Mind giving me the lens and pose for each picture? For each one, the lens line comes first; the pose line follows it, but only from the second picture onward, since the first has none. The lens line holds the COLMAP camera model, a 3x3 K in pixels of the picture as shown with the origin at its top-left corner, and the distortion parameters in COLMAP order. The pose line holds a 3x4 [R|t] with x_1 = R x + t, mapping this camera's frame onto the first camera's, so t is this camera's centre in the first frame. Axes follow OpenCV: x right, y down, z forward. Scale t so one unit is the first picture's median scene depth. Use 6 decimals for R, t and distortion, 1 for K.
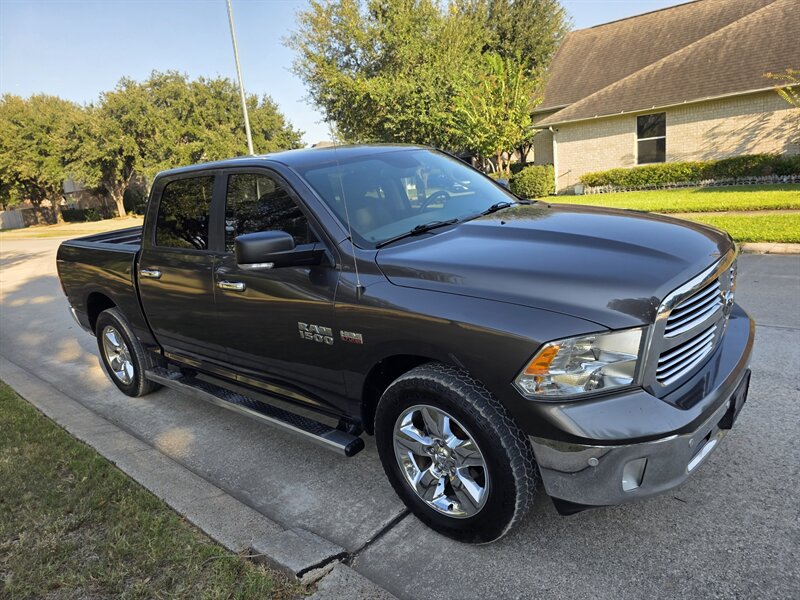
lens RADIAL K [[538.2, 0, 416.1], [0, 538.2, 303.9], [0, 0, 1]] dist [0.059752, -0.058235]
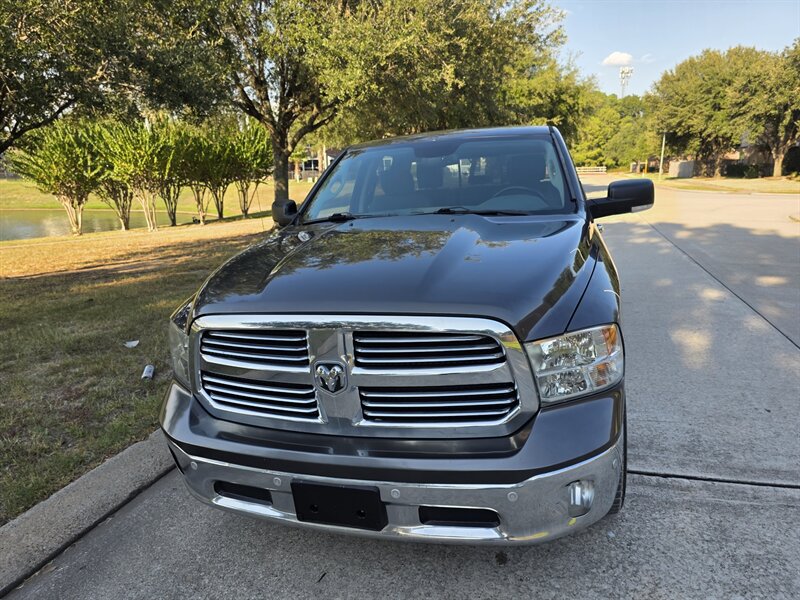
lens RADIAL K [[538.2, 0, 412.7], [0, 538.2, 317.0], [0, 0, 1]] dist [0.059752, -0.058235]
pose [[0.416368, 0.323612, -0.849655, 0.181777], [-0.234150, 0.941156, 0.243719, -0.042228], [0.878528, 0.097470, 0.467641, 0.110369]]
